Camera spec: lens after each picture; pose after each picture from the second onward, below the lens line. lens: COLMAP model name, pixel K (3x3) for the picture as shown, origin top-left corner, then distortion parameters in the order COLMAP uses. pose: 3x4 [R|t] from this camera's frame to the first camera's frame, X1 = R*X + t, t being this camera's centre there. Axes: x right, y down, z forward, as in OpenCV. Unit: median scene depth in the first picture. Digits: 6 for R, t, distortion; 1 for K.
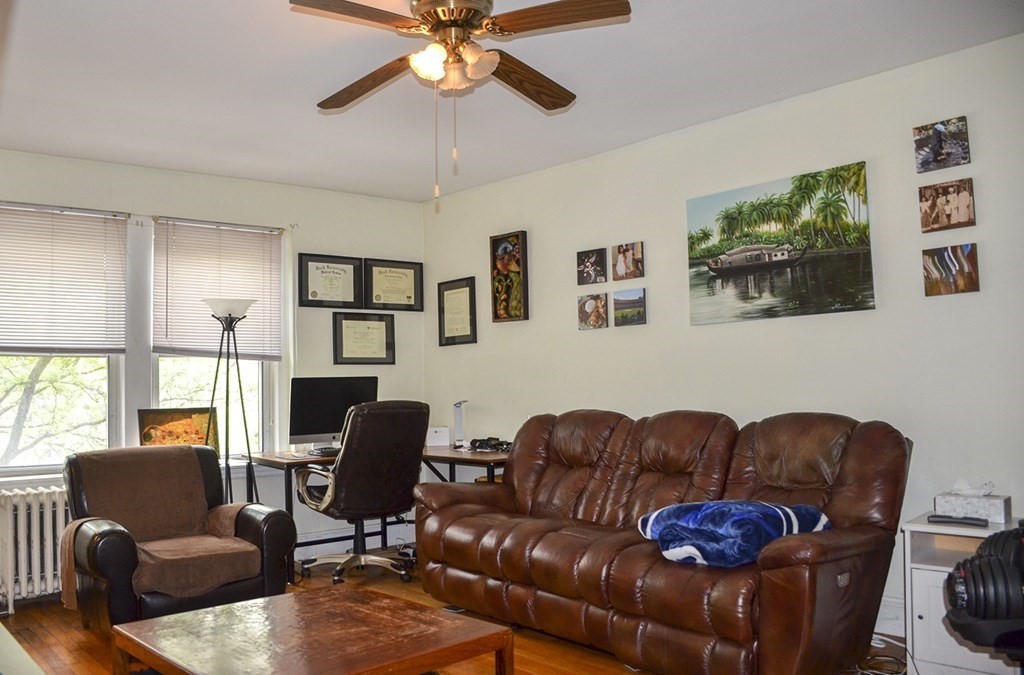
lens RADIAL K [[830.3, 0, 512.0], [0, 830.3, 337.5], [0, 0, 1]] dist [-0.129913, 0.098820]
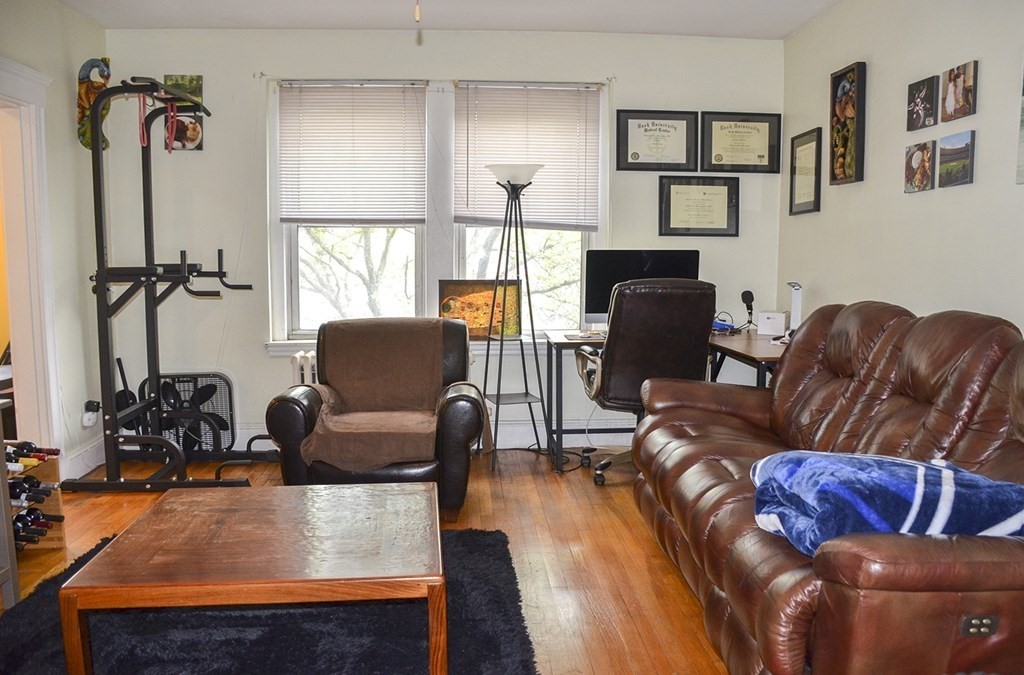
lens RADIAL K [[861.7, 0, 511.7], [0, 861.7, 358.0], [0, 0, 1]] dist [-0.143836, 0.097588]
pose [[0.823217, 0.085860, -0.561197, 0.211564], [0.013714, 0.985202, 0.170848, 0.003501], [0.567562, -0.148341, 0.809857, 0.172247]]
